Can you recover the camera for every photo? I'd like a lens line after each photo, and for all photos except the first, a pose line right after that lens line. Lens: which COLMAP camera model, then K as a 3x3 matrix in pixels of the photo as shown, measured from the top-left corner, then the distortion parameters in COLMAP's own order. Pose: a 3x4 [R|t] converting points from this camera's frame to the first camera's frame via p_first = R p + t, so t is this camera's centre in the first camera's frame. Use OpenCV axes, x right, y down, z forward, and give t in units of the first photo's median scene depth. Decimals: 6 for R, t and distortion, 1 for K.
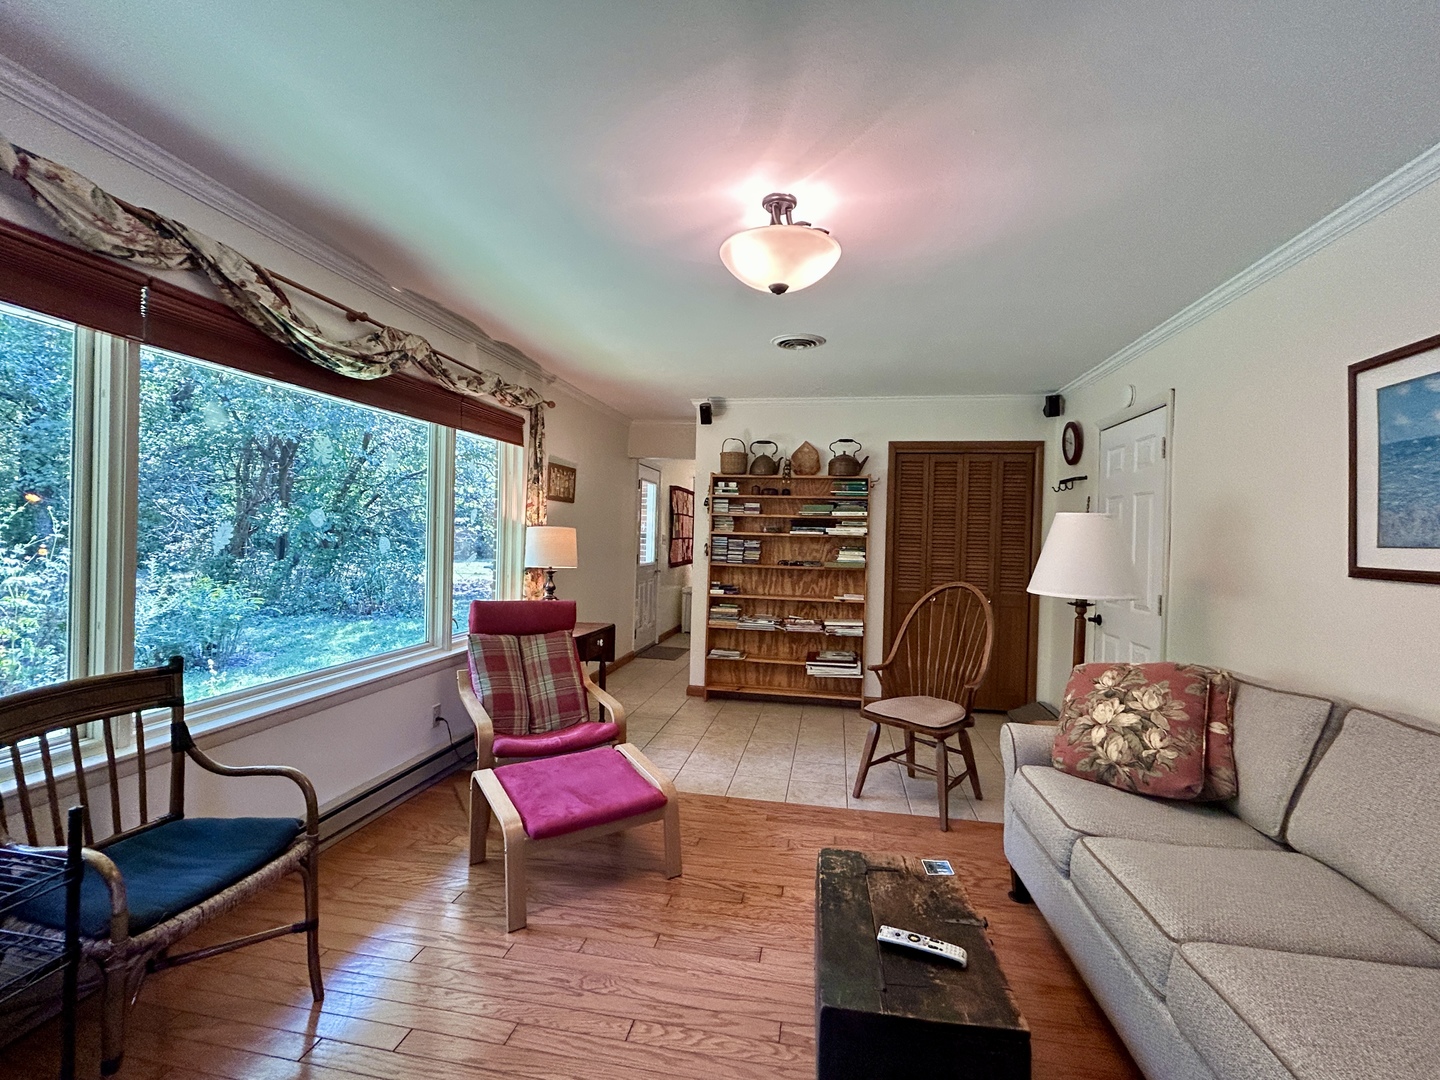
lens RADIAL K [[636.9, 0, 721.1], [0, 636.9, 538.7], [0, 0, 1]] dist [-0.007720, 0.001505]
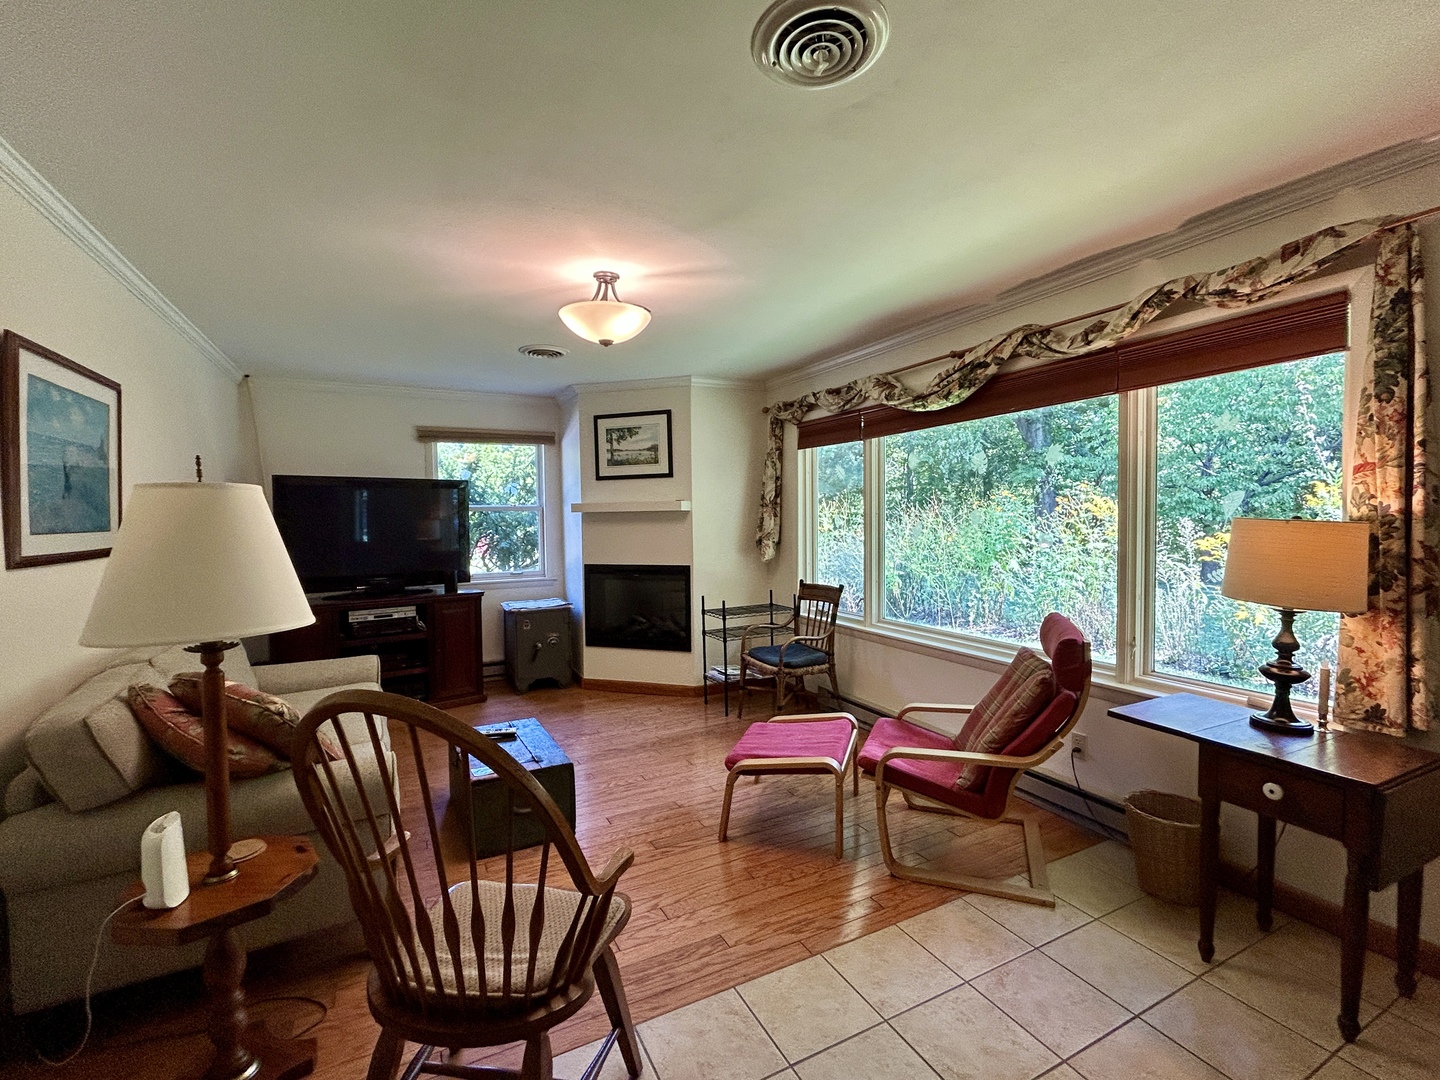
lens RADIAL K [[636.9, 0, 720.3], [0, 636.9, 539.1], [0, 0, 1]] dist [-0.007720, 0.001505]
pose [[-0.796094, -0.002919, -0.605166, 0.425929], [-0.018346, 0.999645, 0.019312, -0.003447], [0.604895, 0.026477, -0.795865, 1.335470]]
